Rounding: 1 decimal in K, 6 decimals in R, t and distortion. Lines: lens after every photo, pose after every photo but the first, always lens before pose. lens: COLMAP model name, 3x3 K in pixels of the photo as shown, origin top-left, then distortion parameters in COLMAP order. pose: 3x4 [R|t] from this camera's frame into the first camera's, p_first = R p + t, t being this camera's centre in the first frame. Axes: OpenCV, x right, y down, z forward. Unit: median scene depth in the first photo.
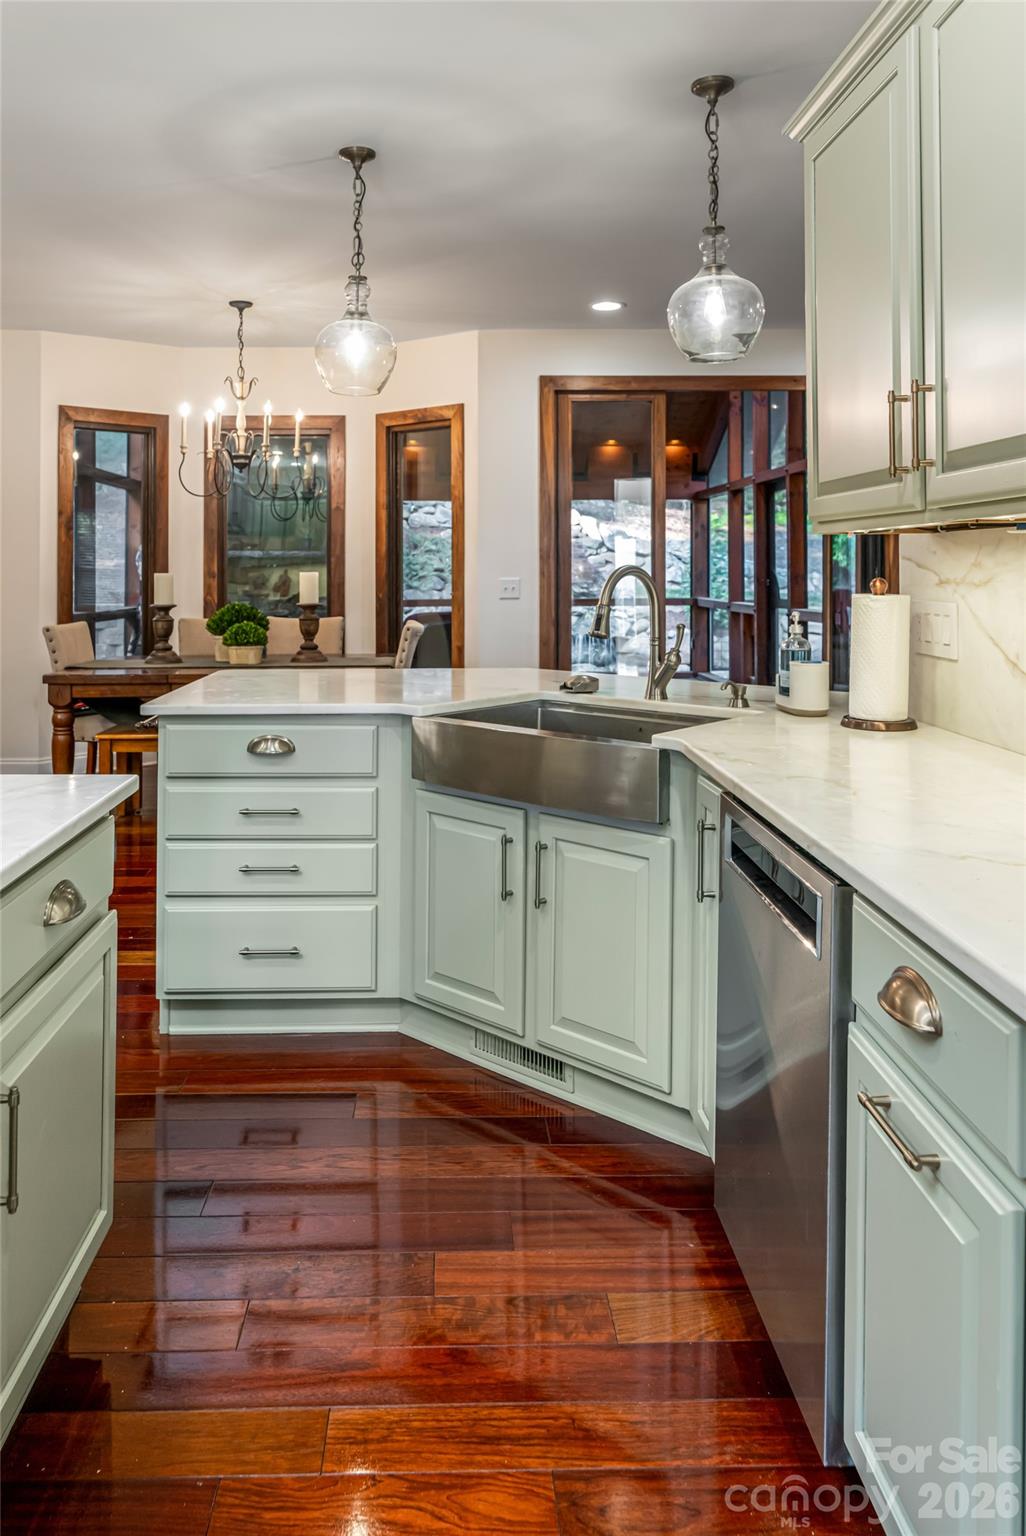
lens RADIAL K [[1204.4, 0, 514.2], [0, 1204.4, 542.9], [0, 0, 1]] dist [0.016745, 0.001222]
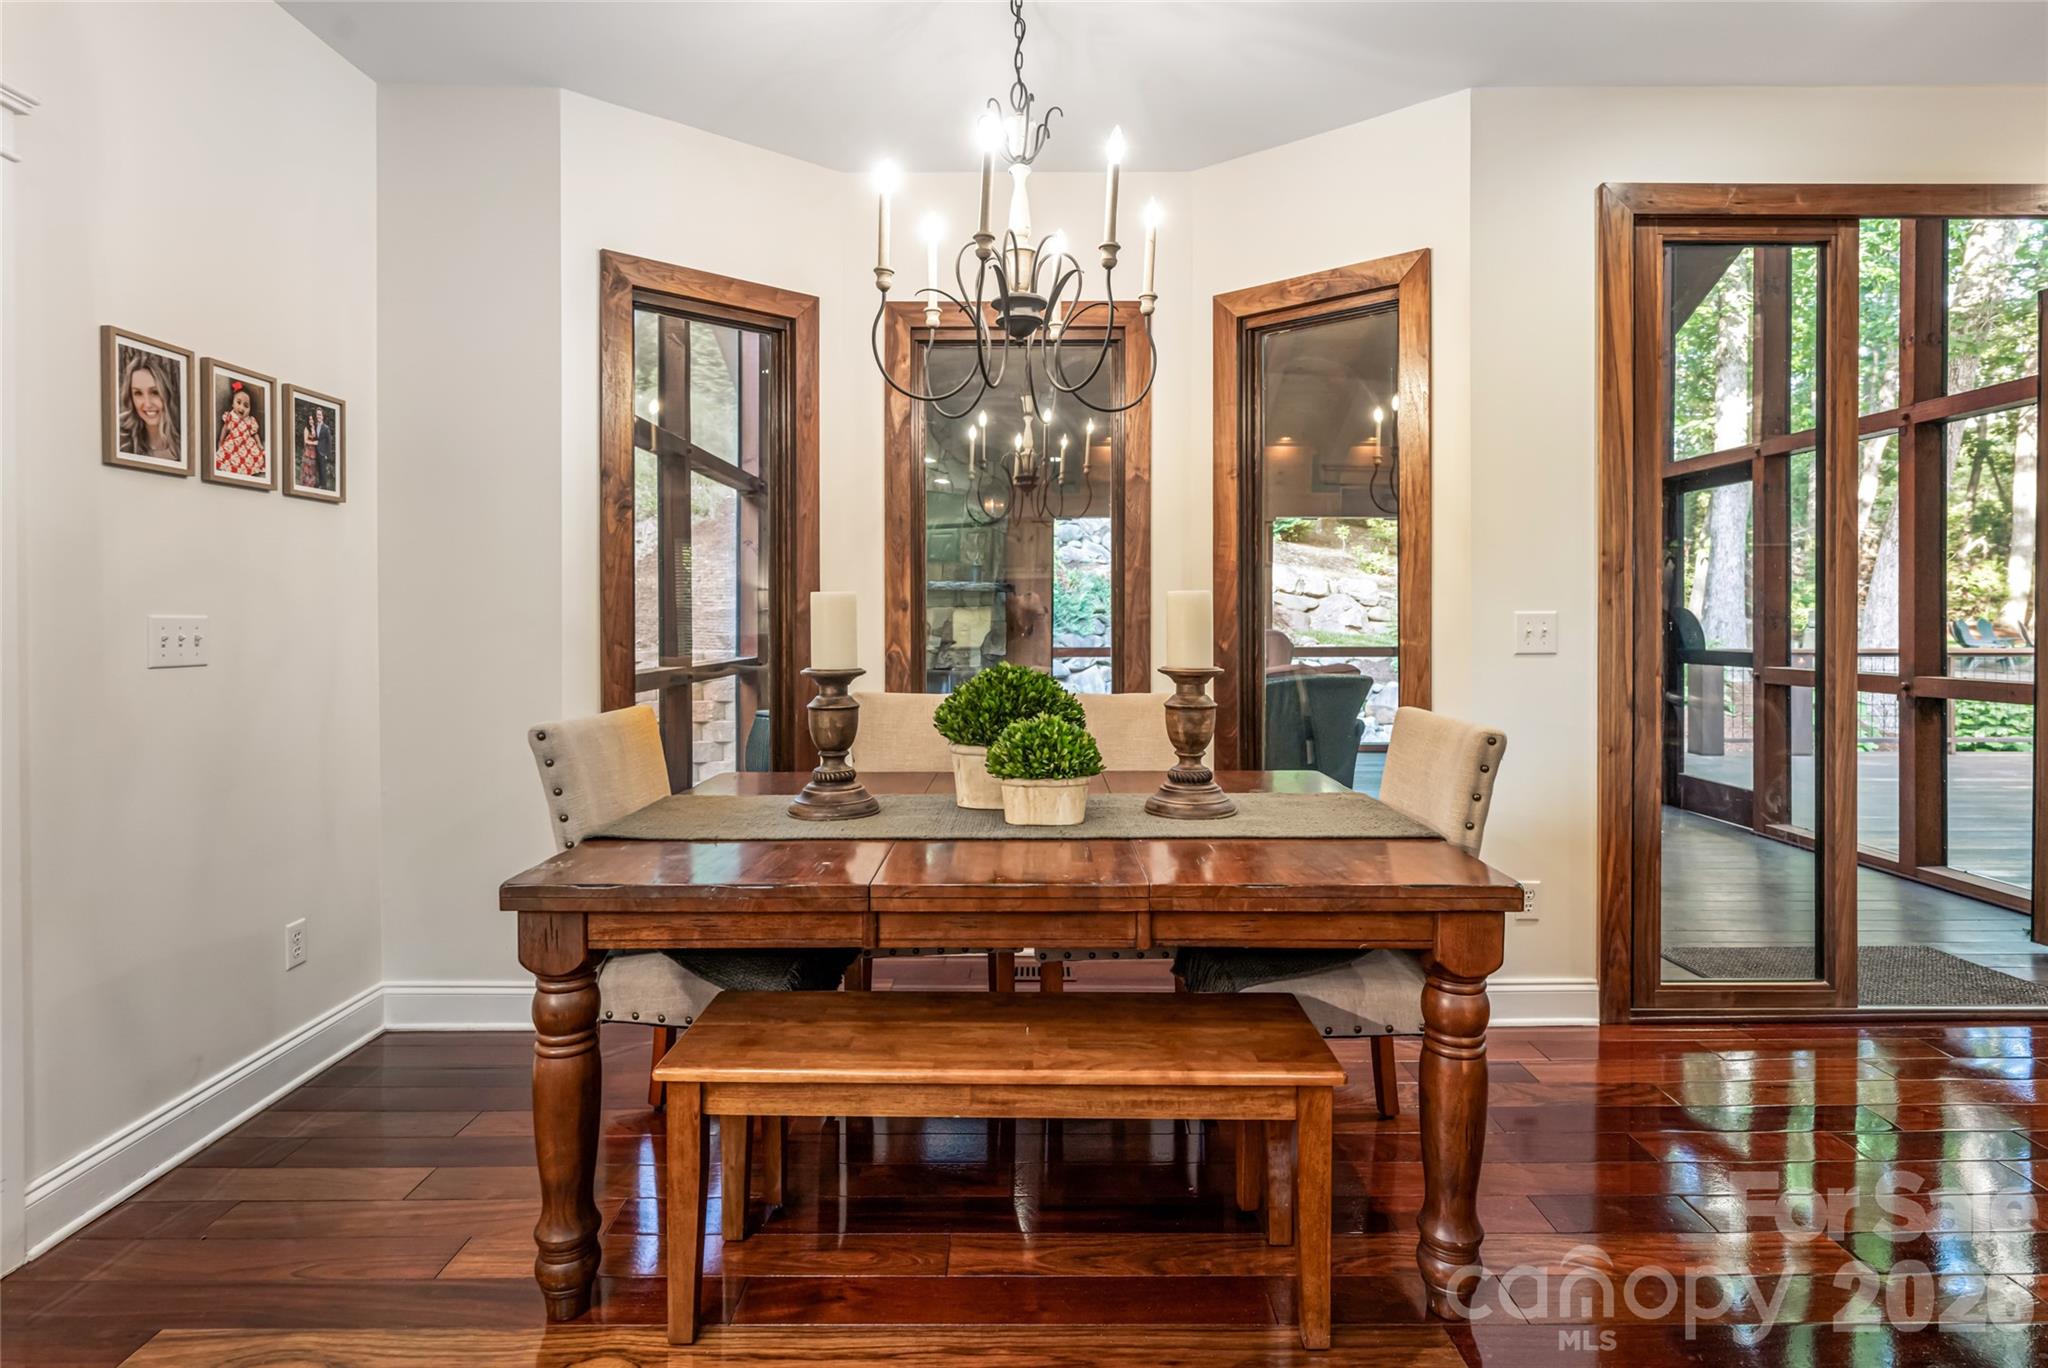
lens RADIAL K [[1035.4, 0, 1038.6], [0, 1035.4, 626.5], [0, 0, 1]] dist [-0.003706, -0.000830]
pose [[0.999655, 0.003109, -0.026069, -0.213669], [-0.002292, 0.999507, 0.031305, 0.025835], [0.026154, -0.031234, 0.999170, 0.657438]]
